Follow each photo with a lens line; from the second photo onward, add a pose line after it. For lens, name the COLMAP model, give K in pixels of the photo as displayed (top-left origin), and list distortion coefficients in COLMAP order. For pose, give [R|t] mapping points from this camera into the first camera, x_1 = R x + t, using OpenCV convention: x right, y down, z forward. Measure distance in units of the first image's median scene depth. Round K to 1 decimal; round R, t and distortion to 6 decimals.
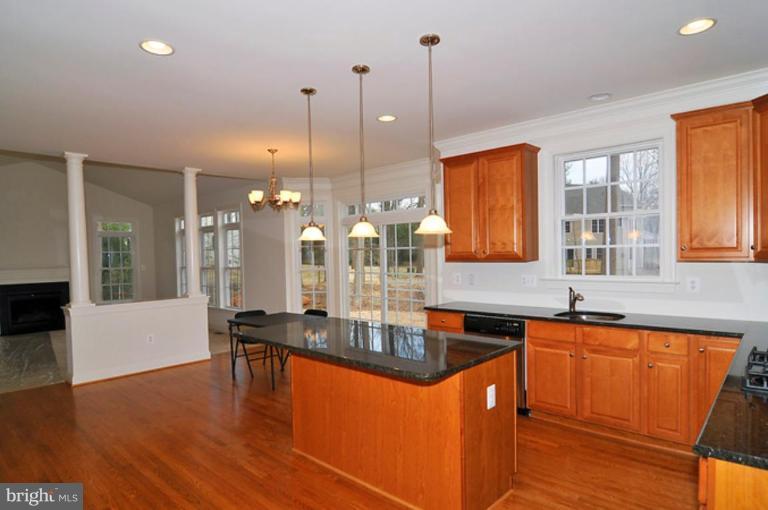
lens RADIAL K [[441.5, 0, 384.8], [0, 441.5, 260.0], [0, 0, 1]] dist [-0.001390, 0.000036]
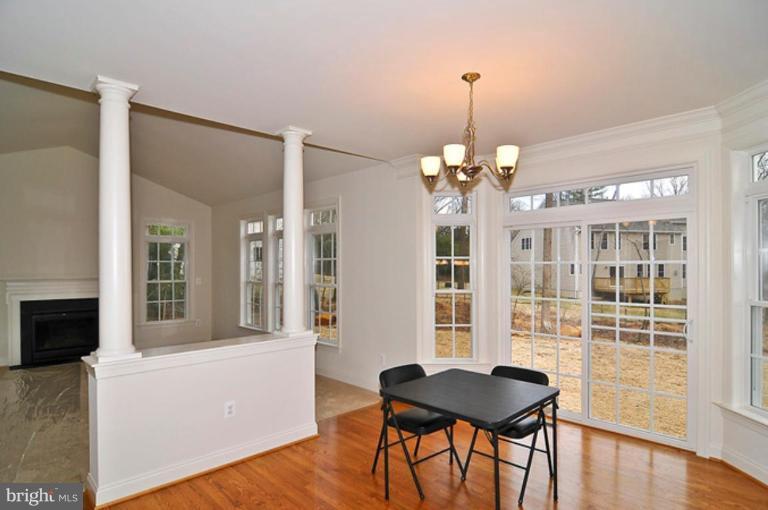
lens RADIAL K [[419.8, 0, 385.9], [0, 419.8, 258.2], [0, 0, 1]] dist [-0.000245, -0.000610]
pose [[0.998700, 0.013232, -0.049226, -0.271951], [-0.015057, 0.999206, -0.036900, -0.004707], [0.048699, 0.037594, 0.998106, 0.404504]]
